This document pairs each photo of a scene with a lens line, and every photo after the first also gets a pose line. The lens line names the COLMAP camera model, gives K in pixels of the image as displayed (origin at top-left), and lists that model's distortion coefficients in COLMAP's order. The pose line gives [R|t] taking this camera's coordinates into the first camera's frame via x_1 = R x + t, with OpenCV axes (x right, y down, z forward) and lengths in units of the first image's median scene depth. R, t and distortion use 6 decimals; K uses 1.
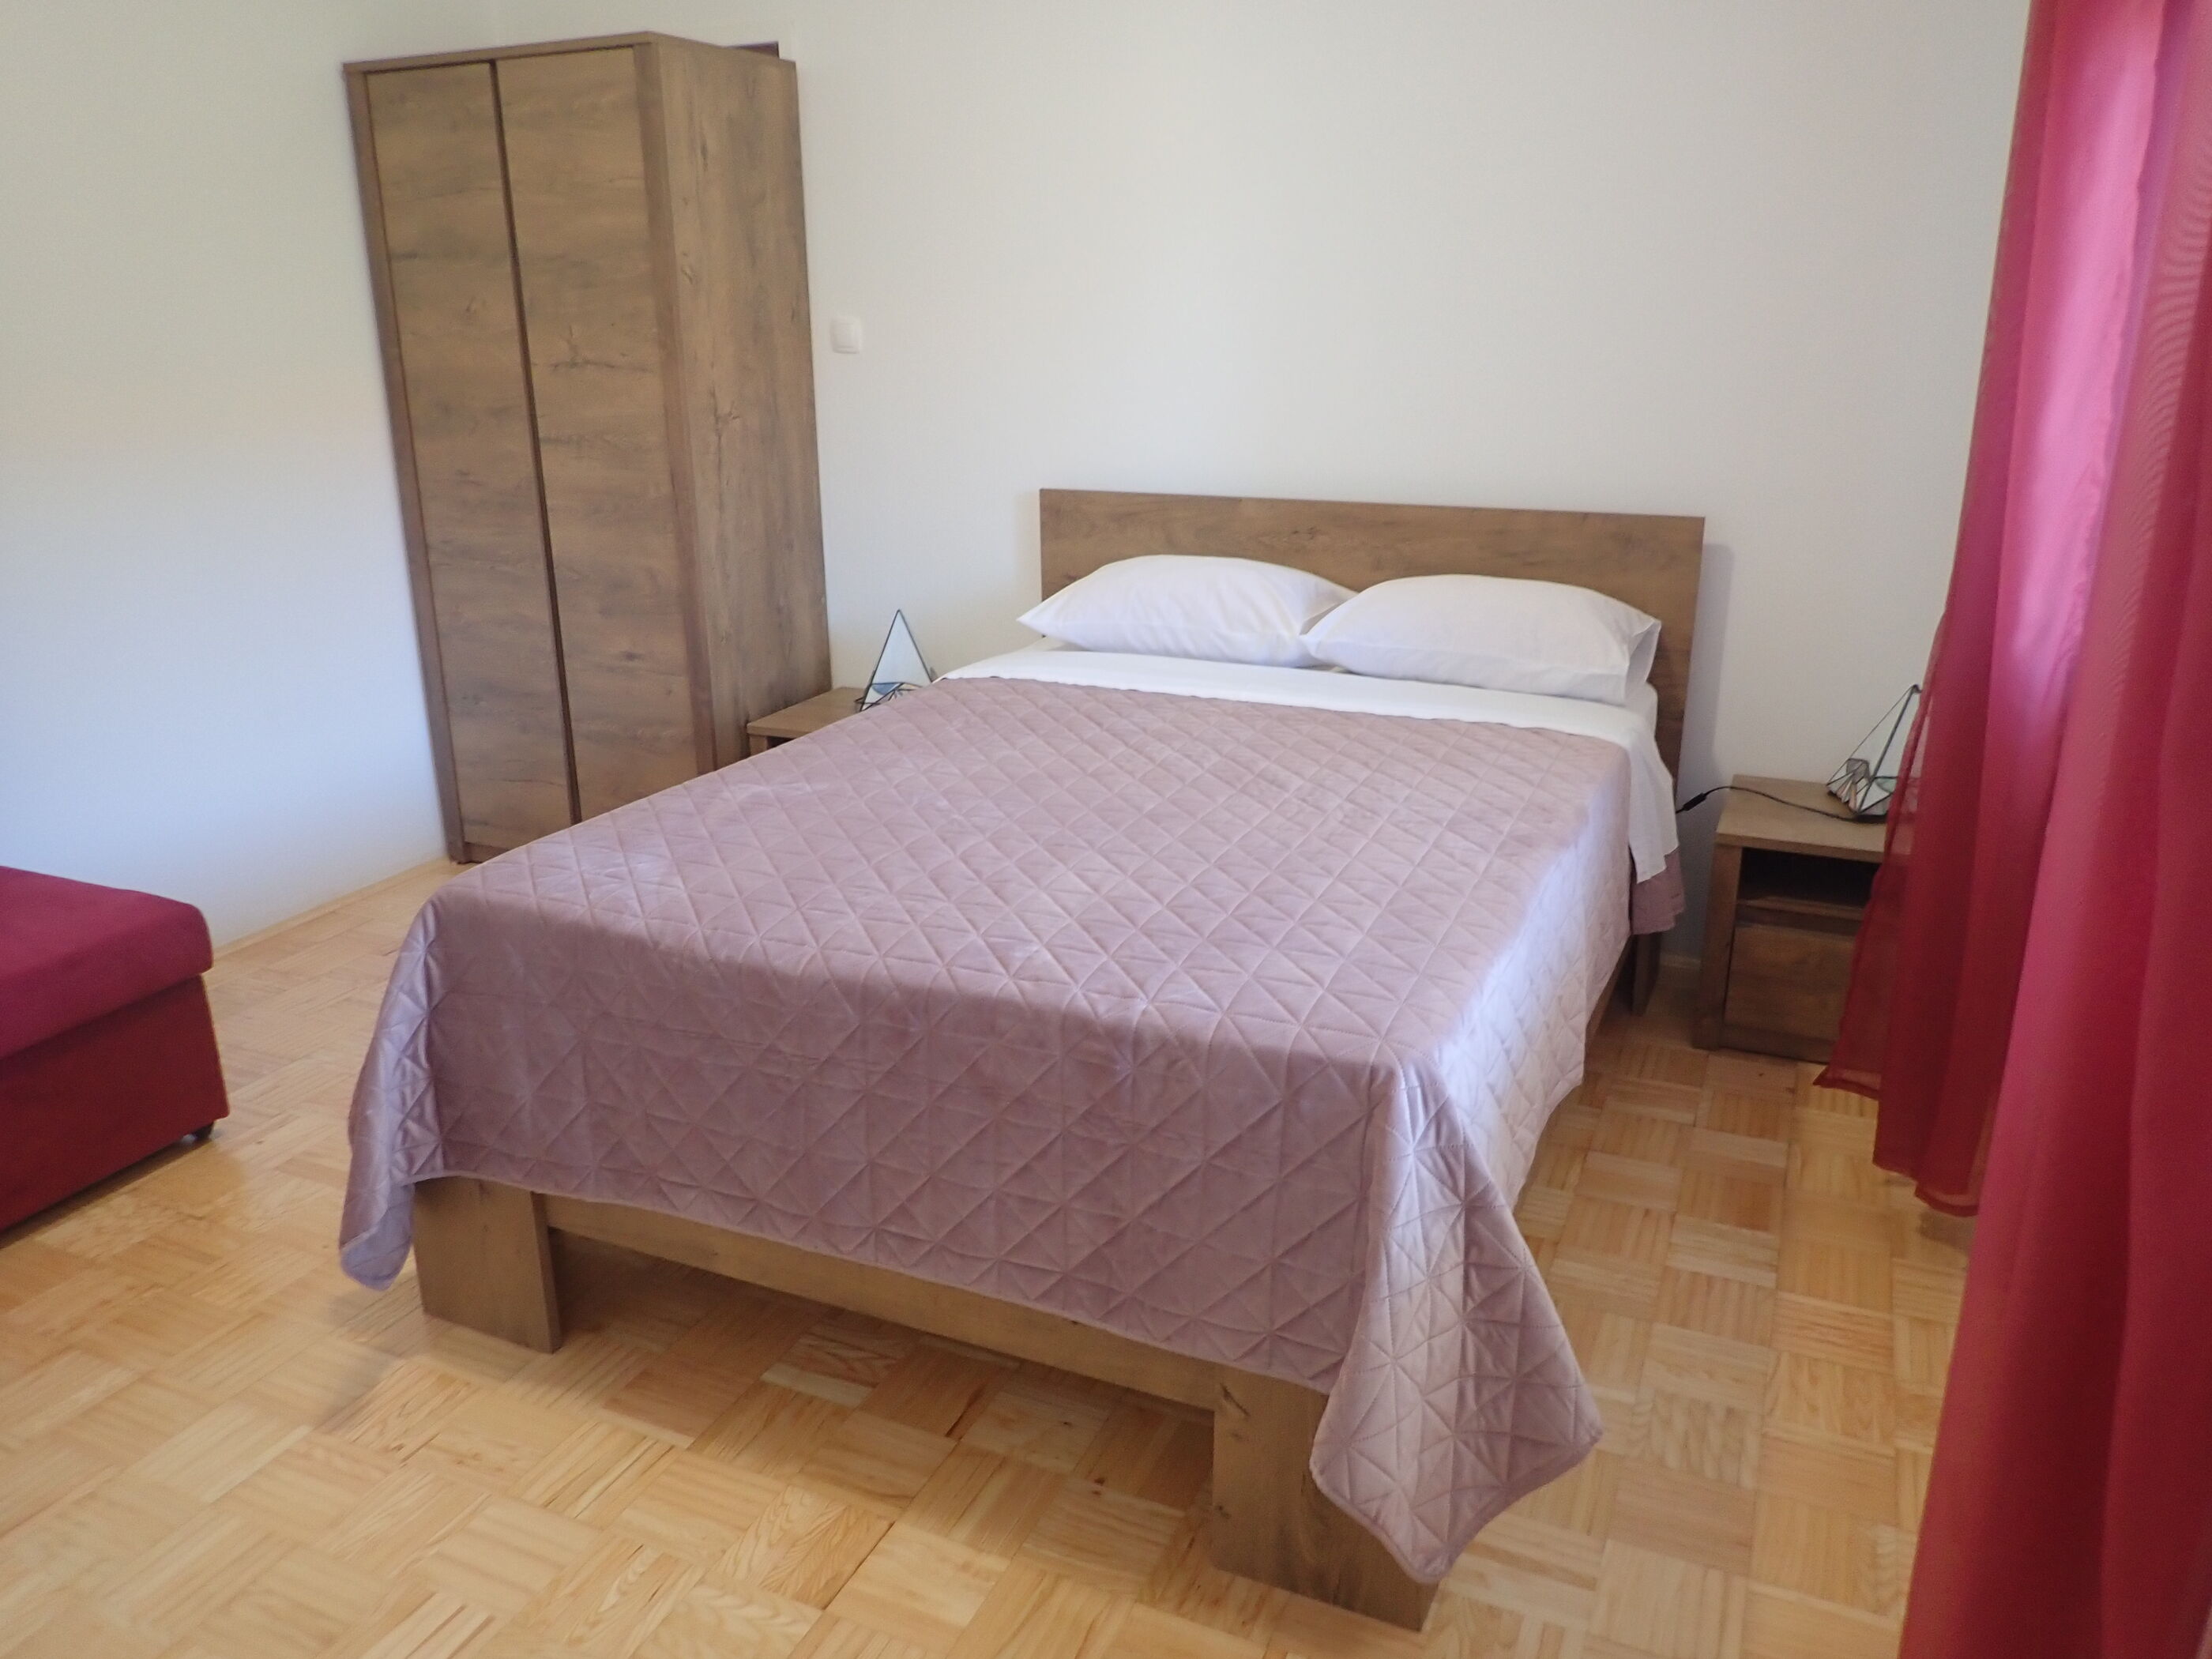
lens RADIAL K [[1627.4, 0, 1096.9], [0, 1627.4, 814.9], [0, 0, 1]] dist [-0.003468, -0.002274]
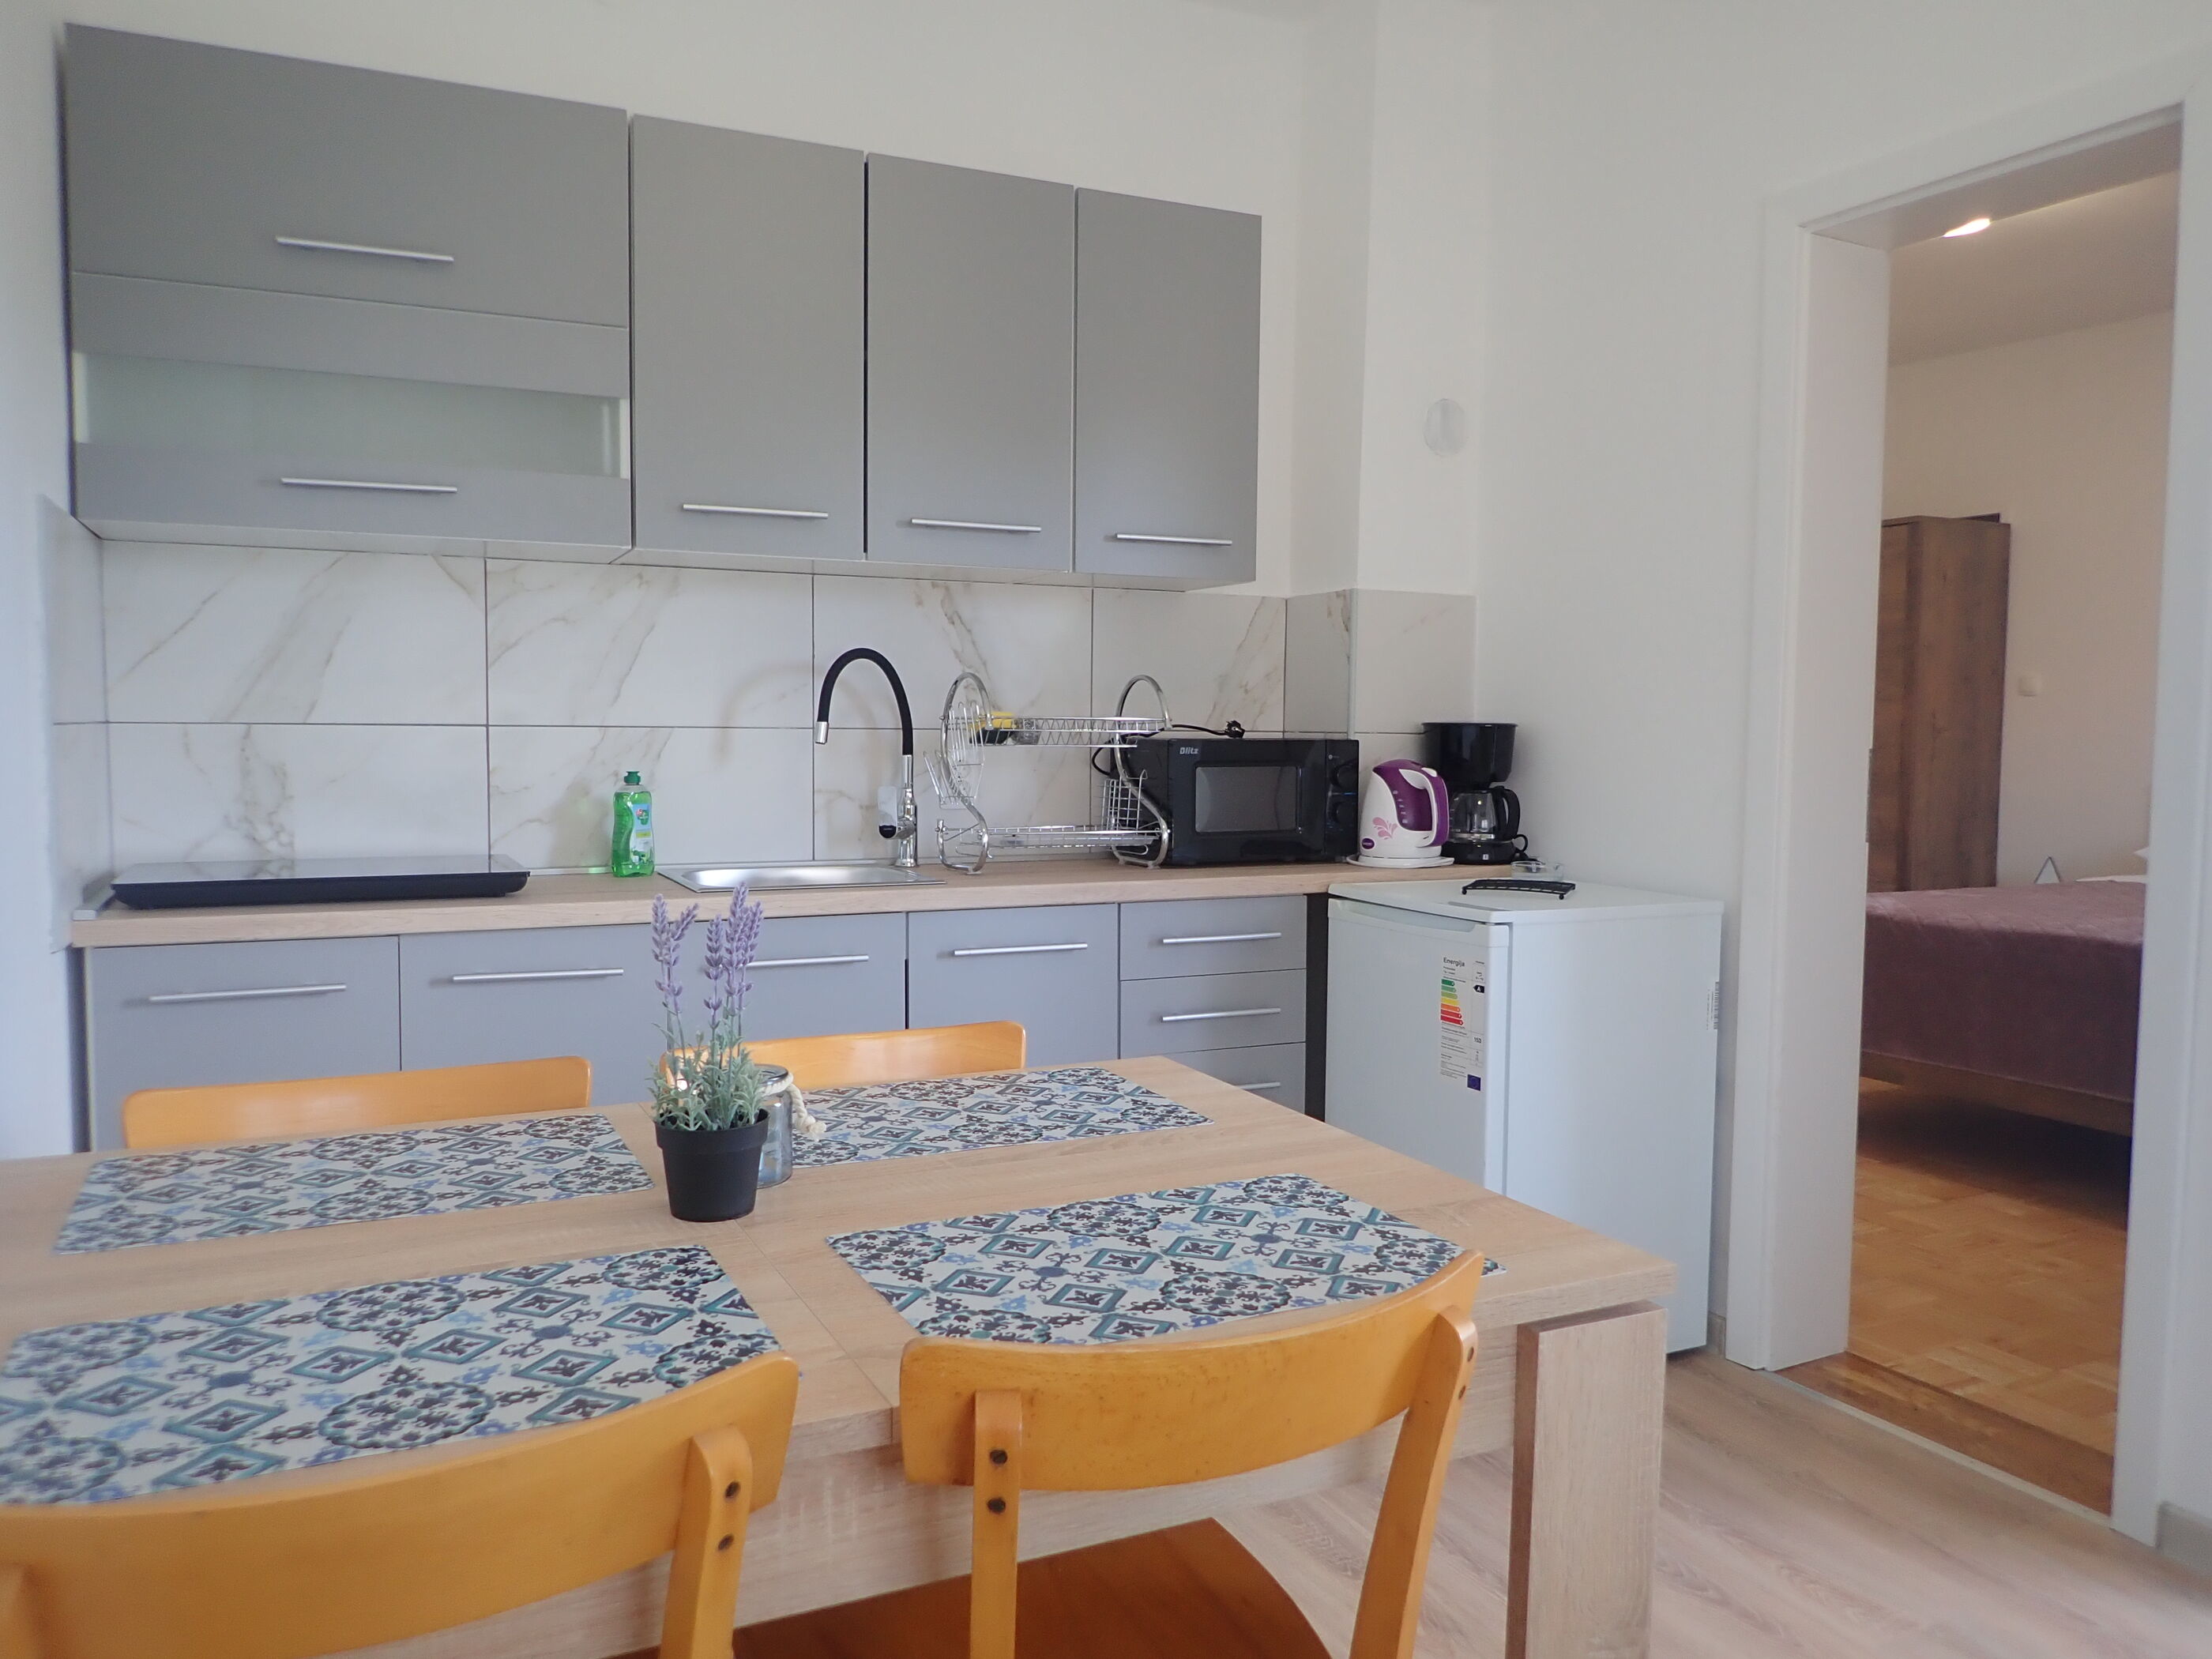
lens RADIAL K [[1627.4, 0, 1102.5], [0, 1627.4, 825.9], [0, 0, 1]] dist [-0.003468, -0.002274]
pose [[0.779434, 0.052233, -0.624304, 0.156941], [-0.196257, 0.966716, -0.164143, 0.314477], [0.594951, 0.250463, 0.763742, -0.808314]]
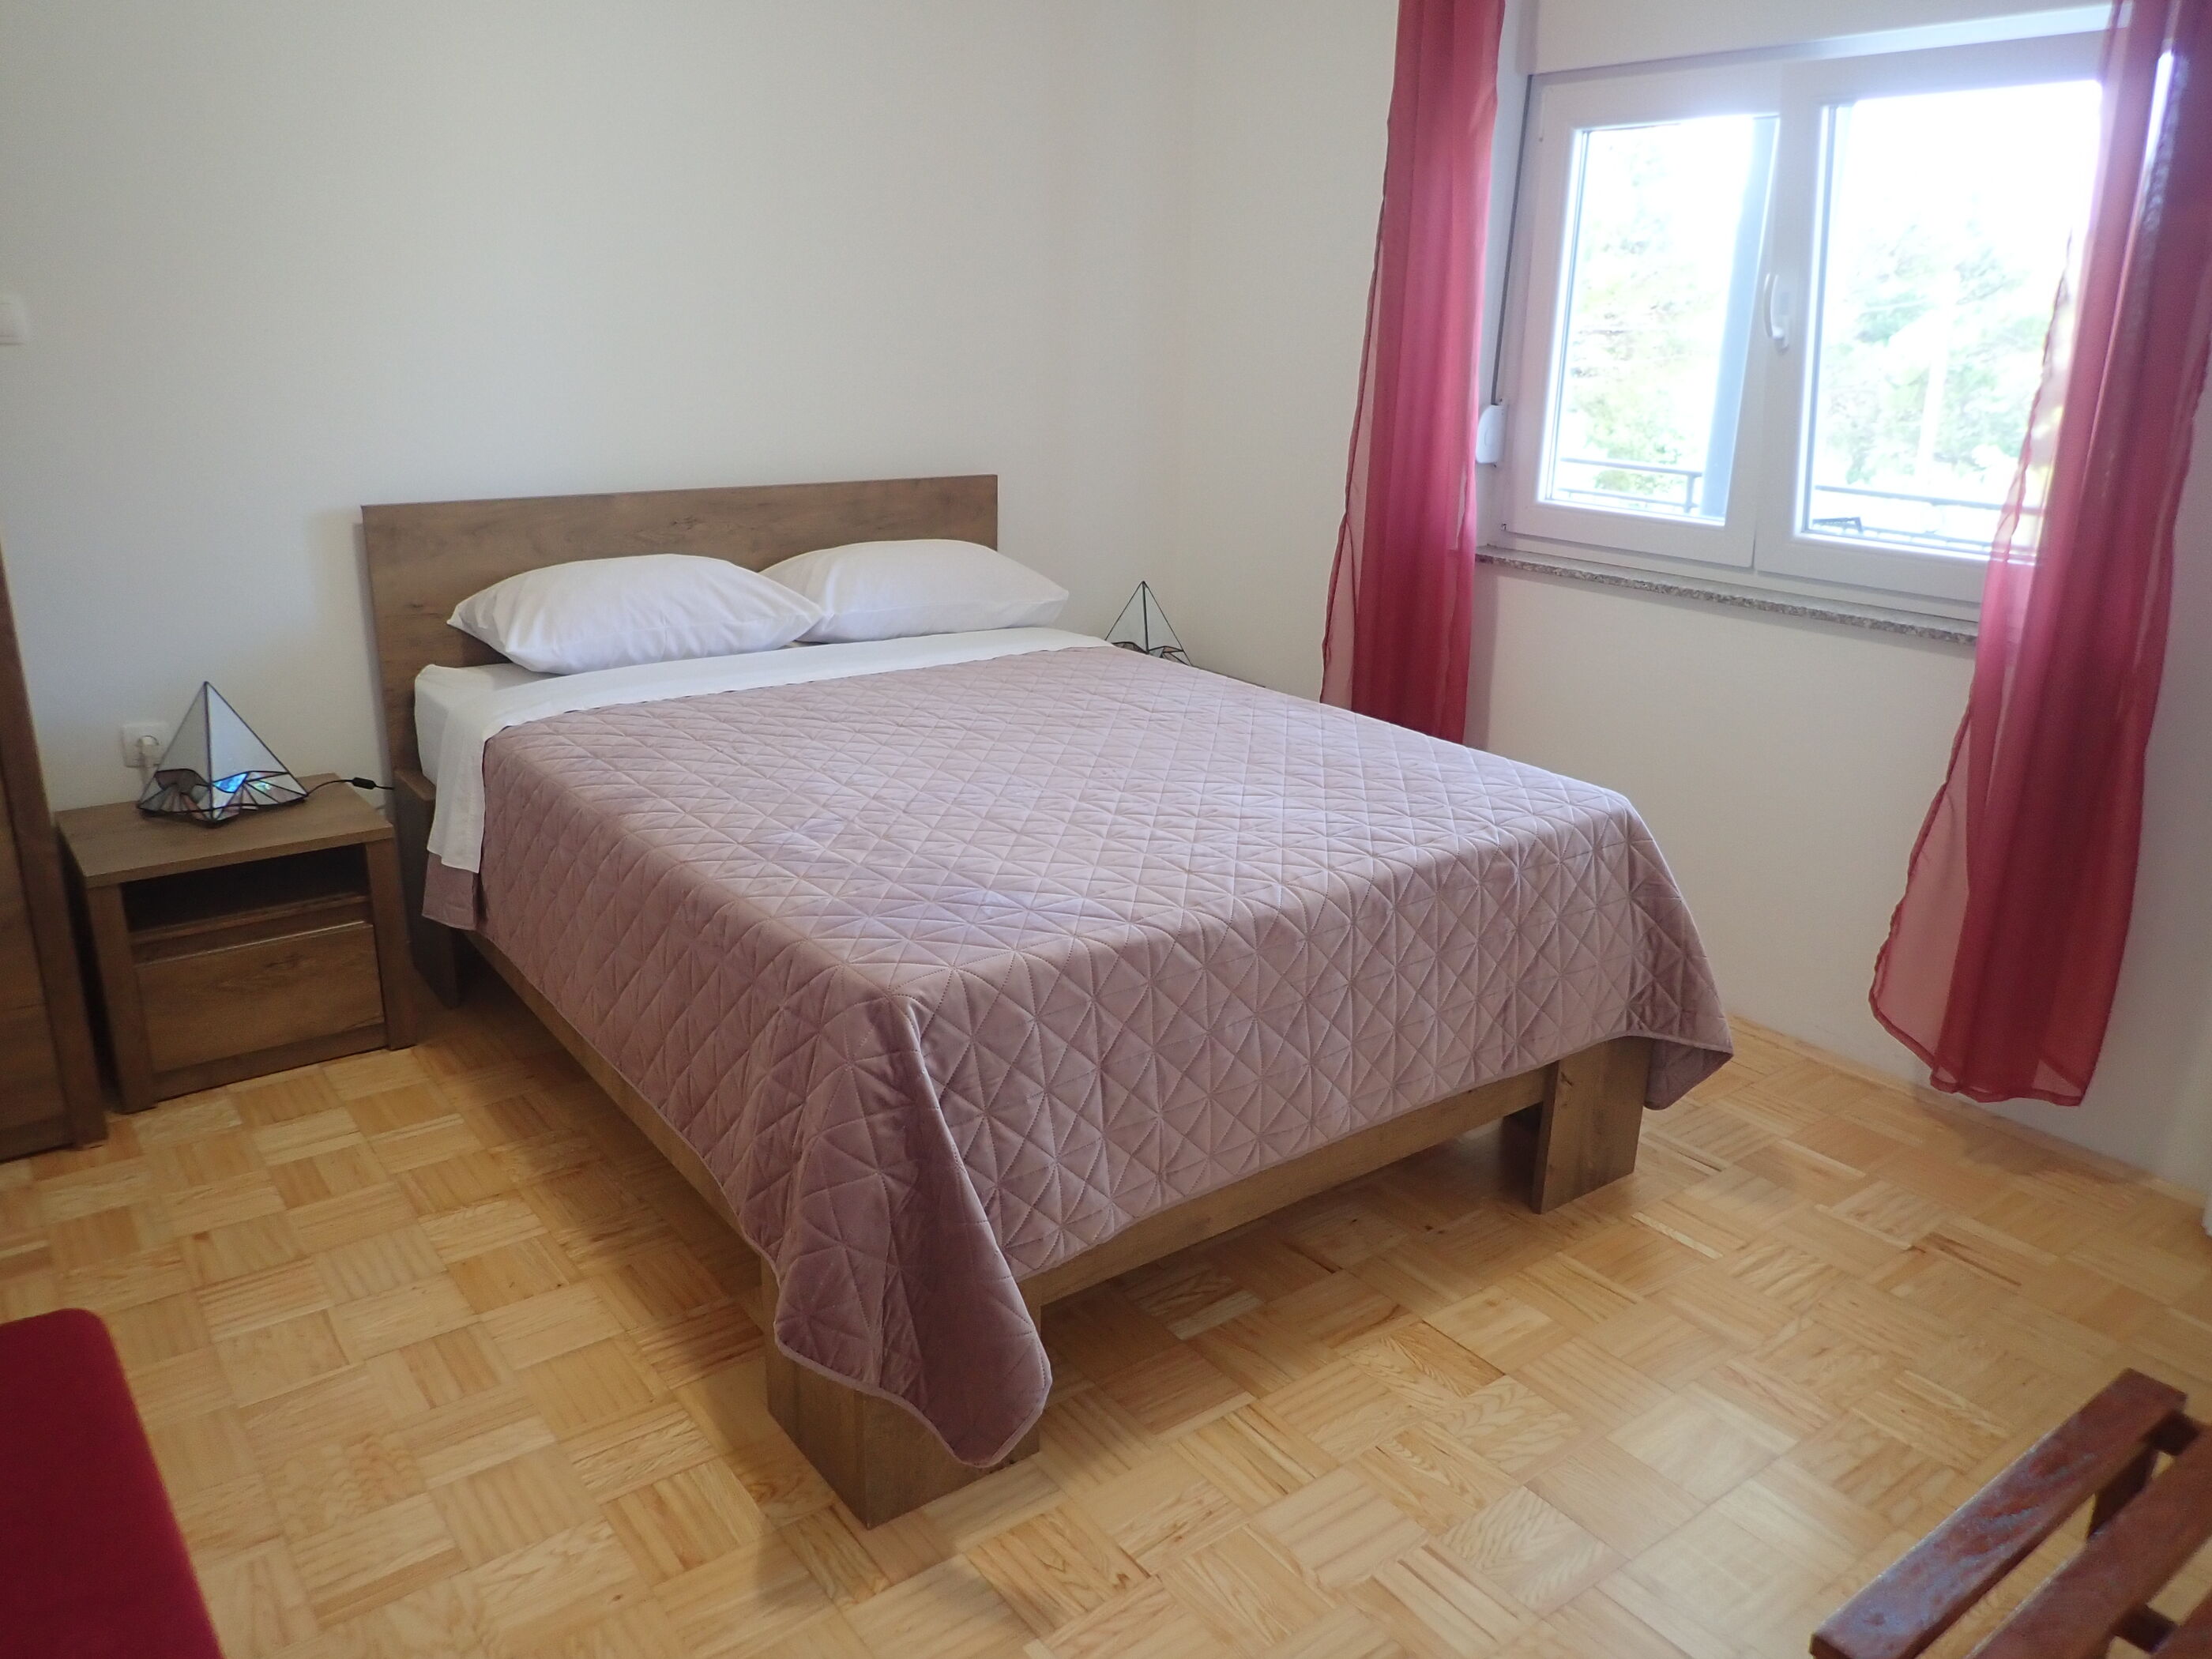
lens RADIAL K [[1627.4, 0, 1097.2], [0, 1627.4, 839.8], [0, 0, 1]] dist [-0.003468, -0.002274]
pose [[0.483403, -0.255376, 0.837320, -0.664305], [0.240432, 0.958450, 0.153512, -0.083645], [-0.841733, 0.127111, 0.524718, 0.304975]]
